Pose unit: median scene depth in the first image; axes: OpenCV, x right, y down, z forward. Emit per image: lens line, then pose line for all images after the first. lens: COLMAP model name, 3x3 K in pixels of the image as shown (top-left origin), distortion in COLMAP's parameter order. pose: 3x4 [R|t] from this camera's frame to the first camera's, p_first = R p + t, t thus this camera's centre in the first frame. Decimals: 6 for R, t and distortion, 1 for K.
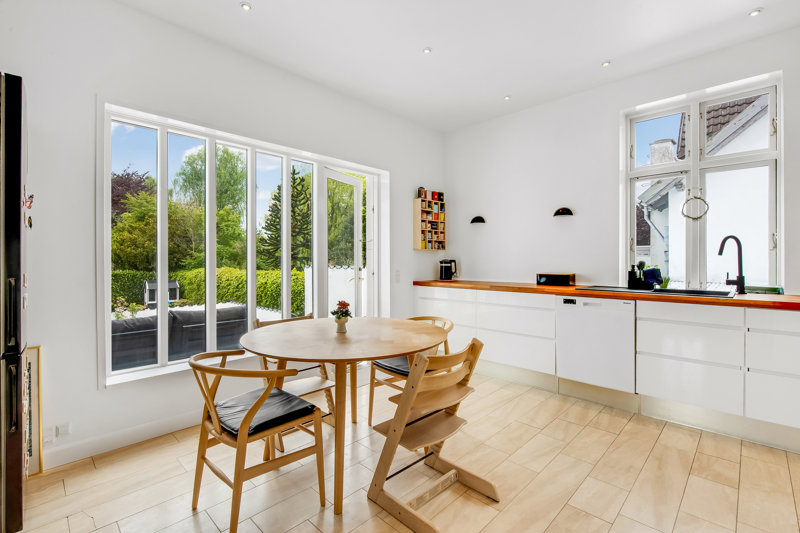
lens RADIAL K [[368.7, 0, 397.4], [0, 368.7, 260.5], [0, 0, 1]] dist [-0.002278, -0.000976]
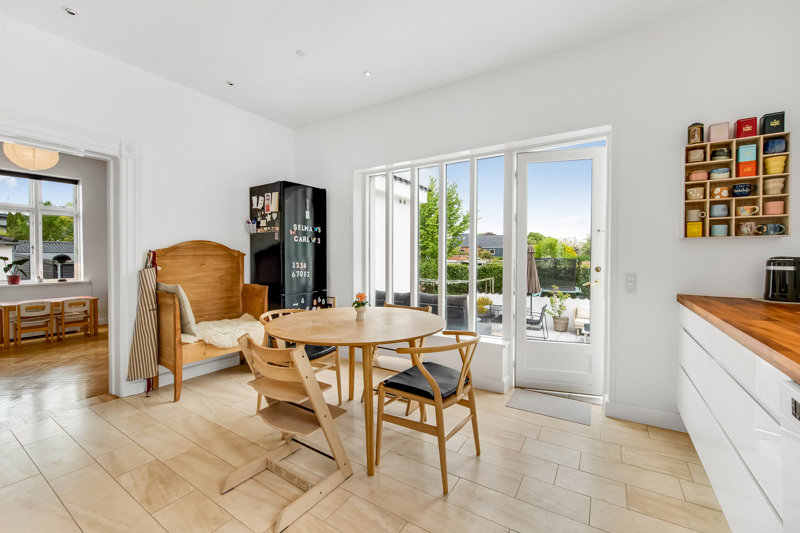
lens RADIAL K [[330.0, 0, 400.7], [0, 330.0, 266.5], [0, 0, 1]] dist [-0.000609, -0.000087]
pose [[0.212233, 0.020544, -0.977003, 0.476576], [-0.003579, 0.999789, 0.020246, 0.003493], [0.977212, -0.000800, 0.212262, 0.494443]]
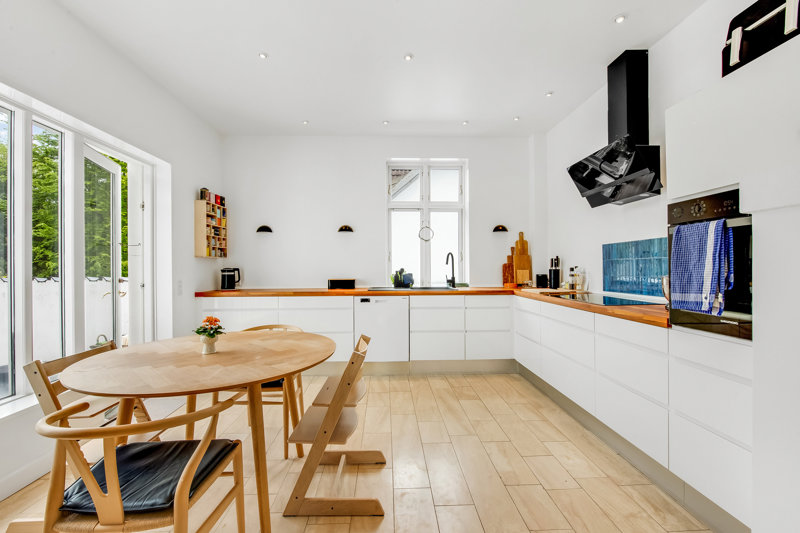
lens RADIAL K [[345.0, 0, 400.3], [0, 345.0, 265.8], [0, 0, 1]] dist [0.003315, -0.000780]
pose [[0.683040, 0.000690, 0.730381, -0.239666], [0.004393, 0.999978, -0.005053, -0.001497], [-0.730368, 0.006660, 0.683021, 0.071644]]
